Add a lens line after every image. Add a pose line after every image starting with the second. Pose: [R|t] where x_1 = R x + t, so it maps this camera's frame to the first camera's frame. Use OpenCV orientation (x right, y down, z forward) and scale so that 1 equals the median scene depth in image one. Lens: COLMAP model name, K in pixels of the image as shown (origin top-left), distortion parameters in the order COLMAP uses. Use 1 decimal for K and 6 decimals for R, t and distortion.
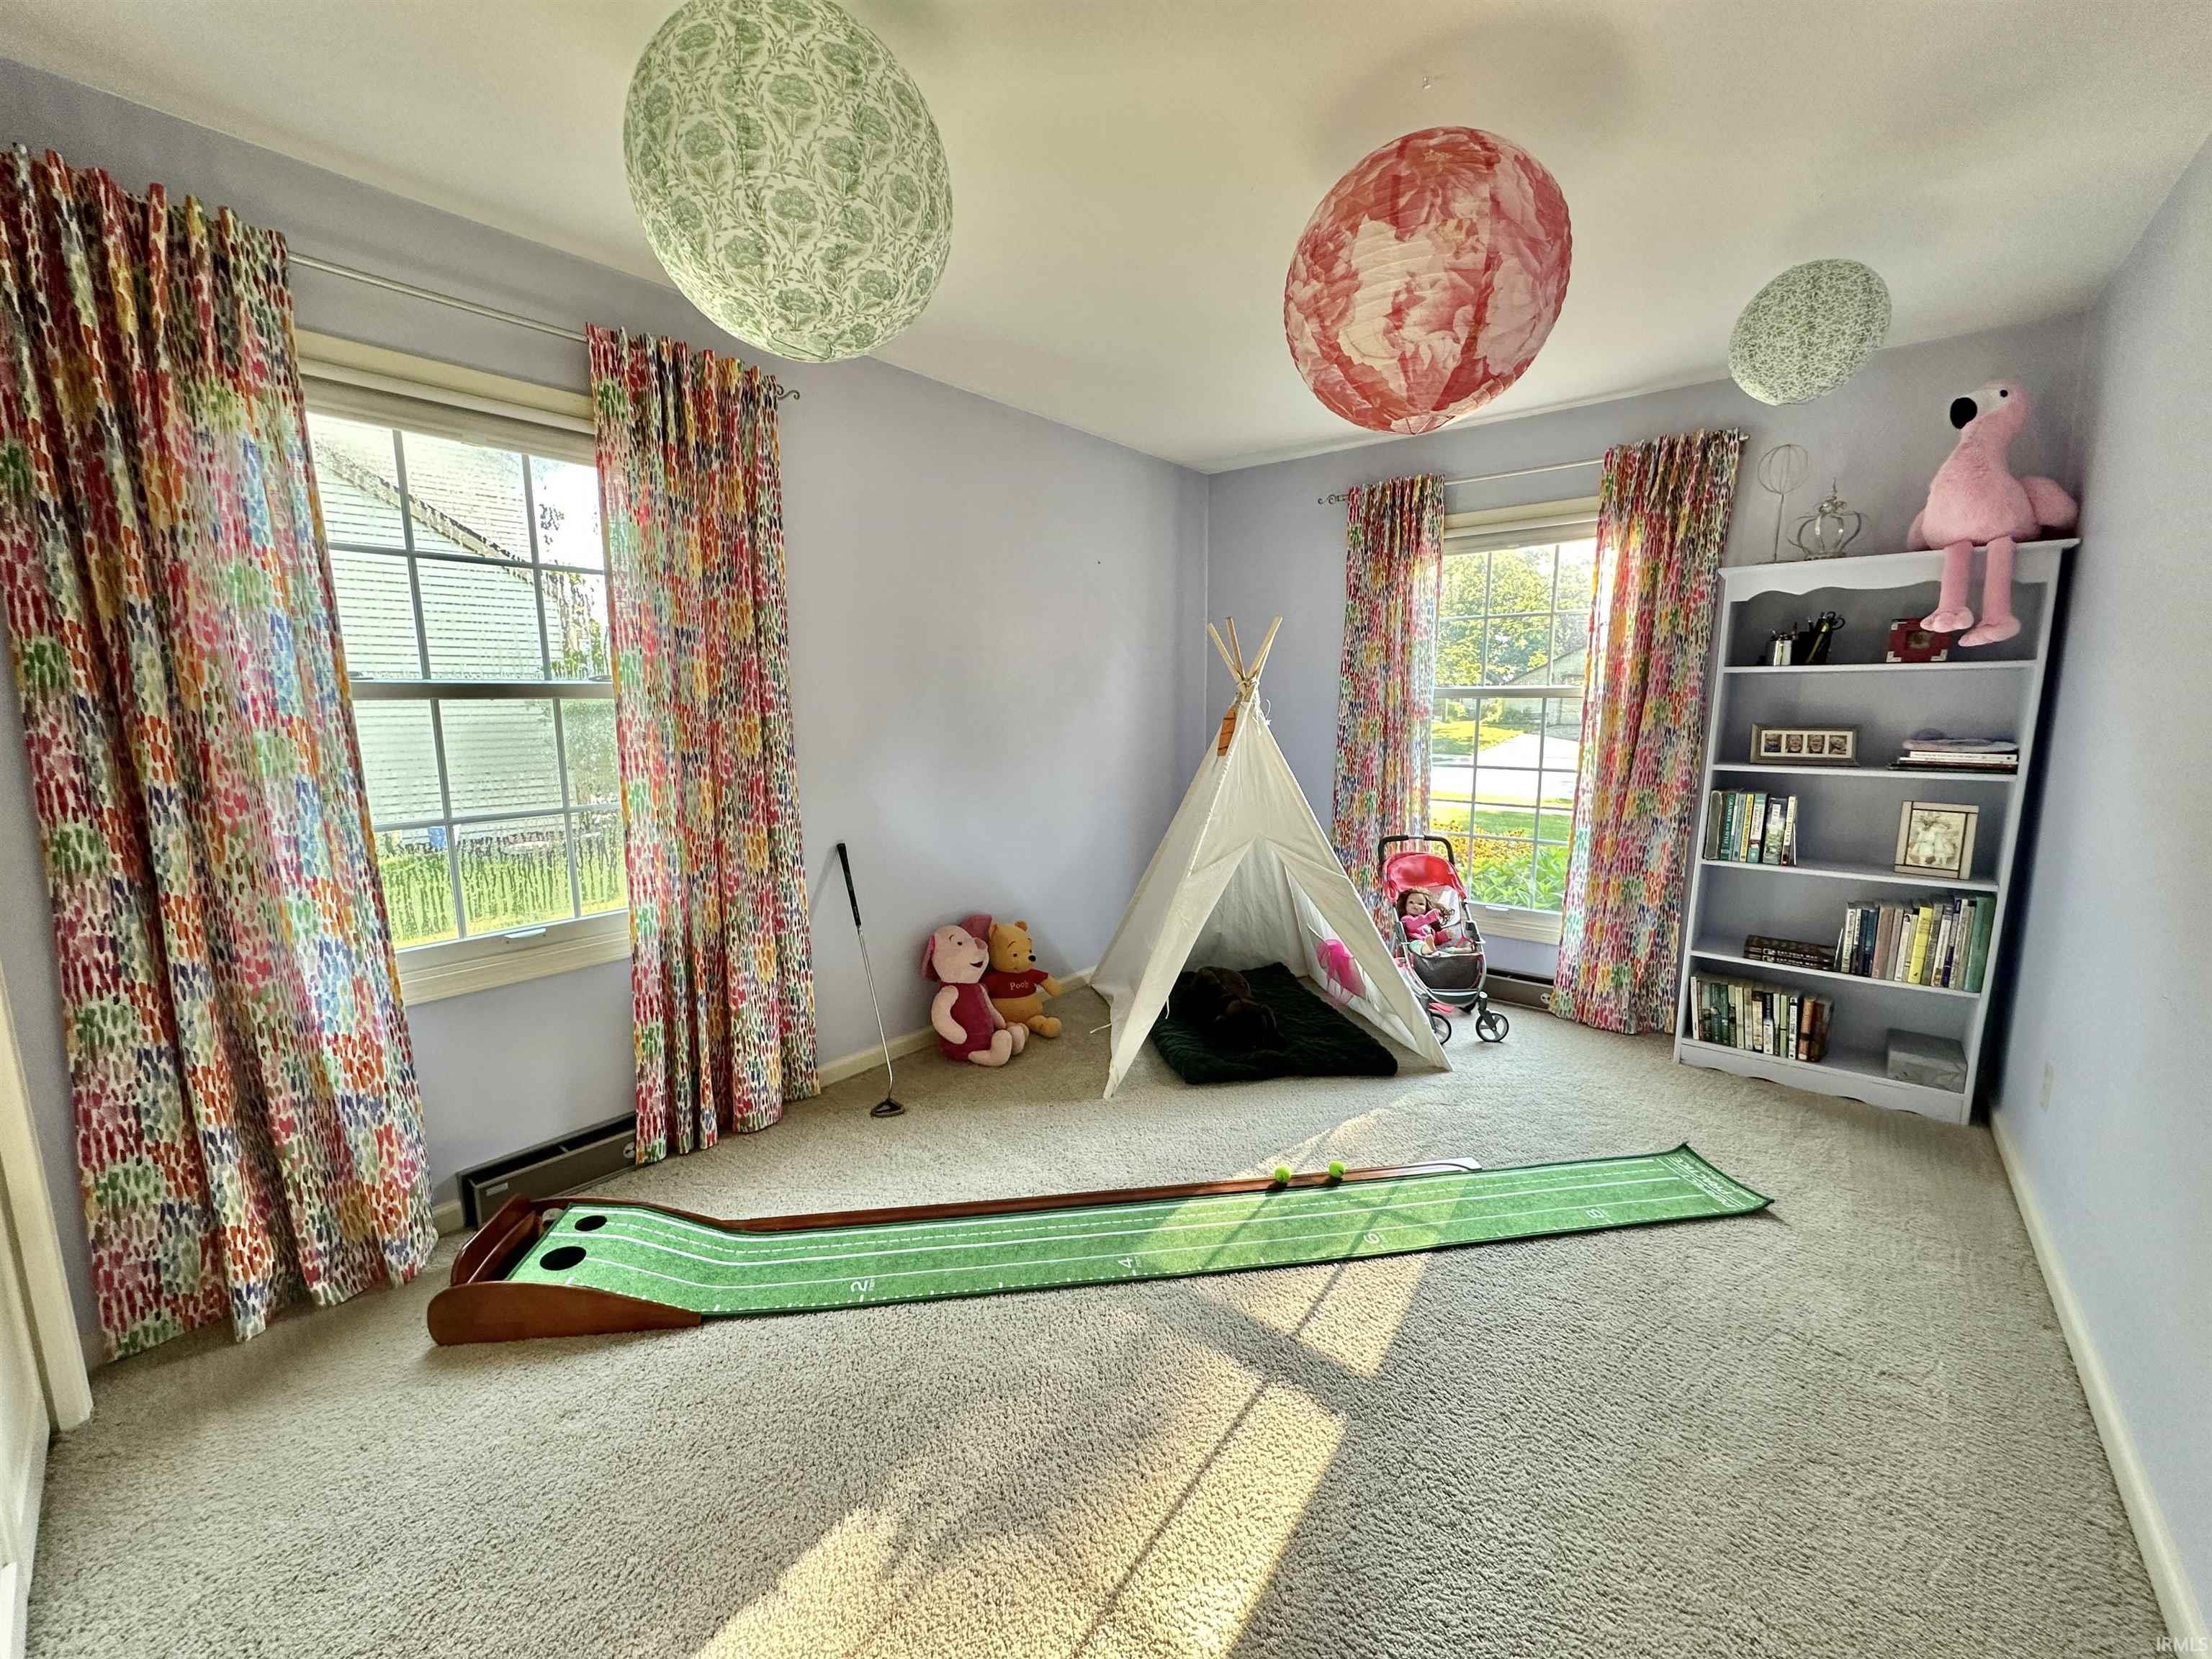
lens RADIAL K [[882.7, 0, 1100.5], [0, 882.7, 829.8], [0, 0, 1]] dist [-0.003606, -0.000217]
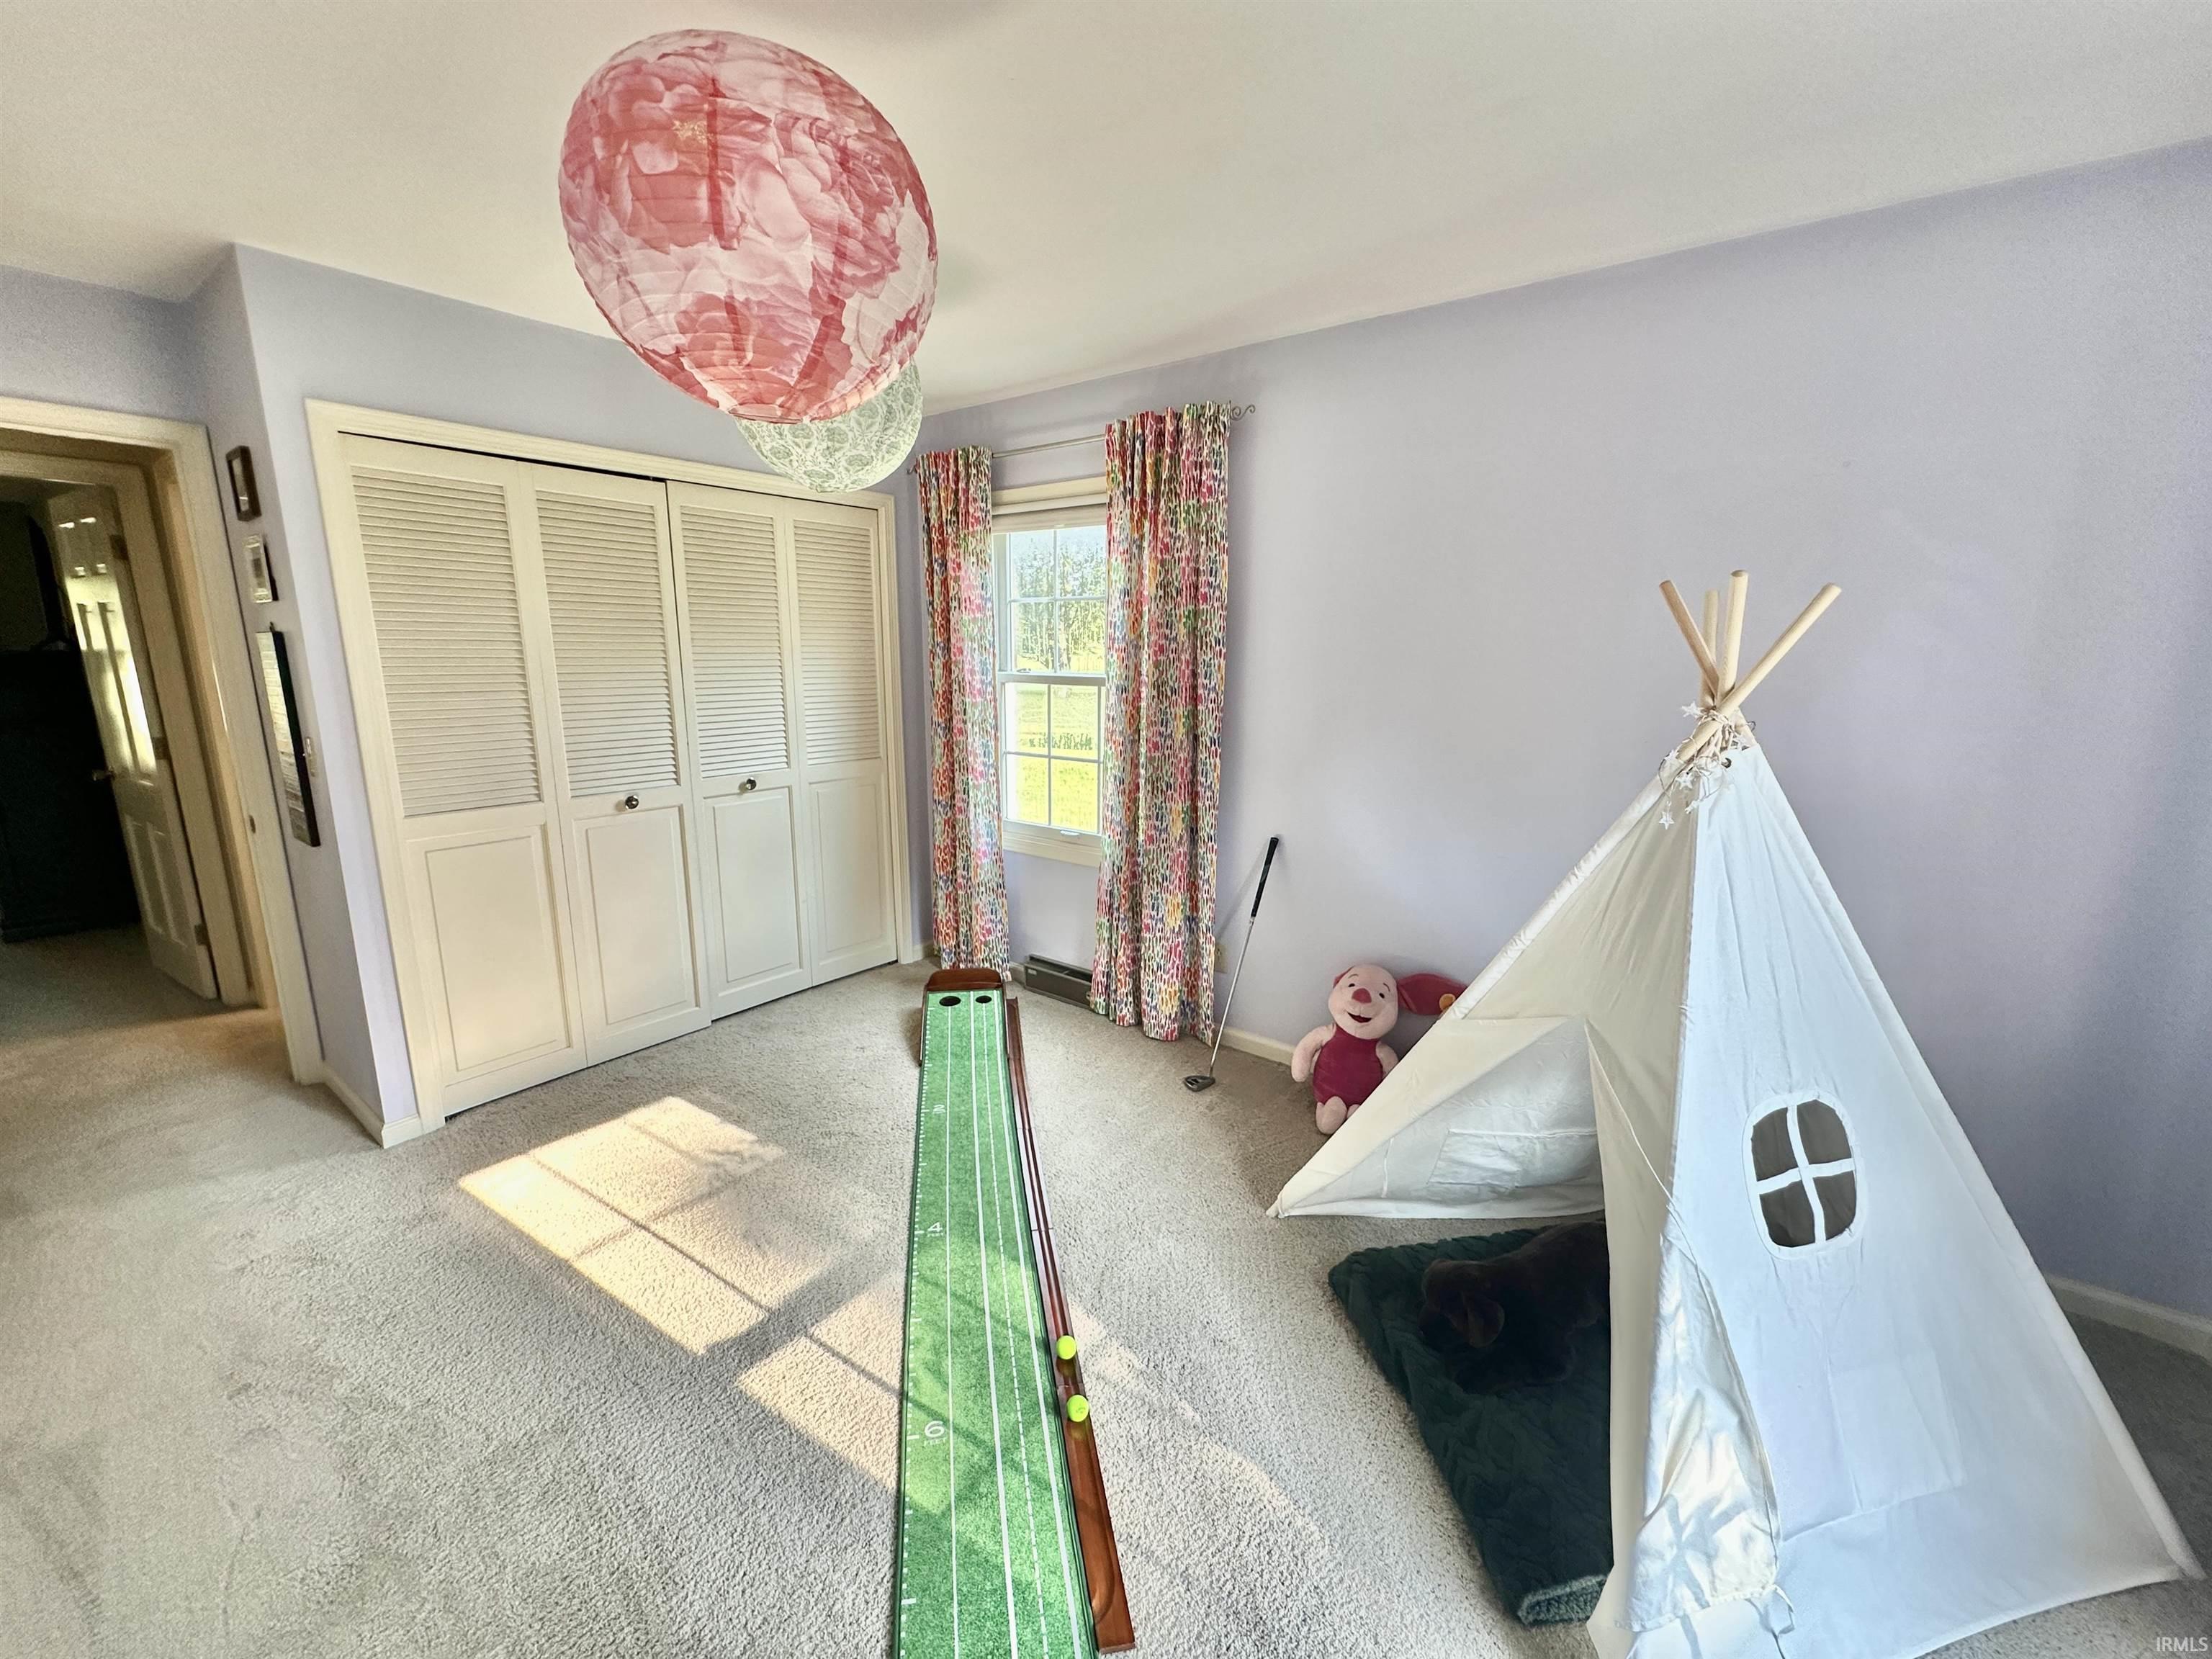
lens RADIAL K [[879.8, 0, 1101.5], [0, 879.8, 834.1], [0, 0, 1]] dist [-0.007961, 0.000931]
pose [[0.023733, 0.210260, -0.977357, 0.961409], [-0.148975, 0.967461, 0.204513, -0.229131], [0.988556, 0.140748, 0.054284, 1.031989]]
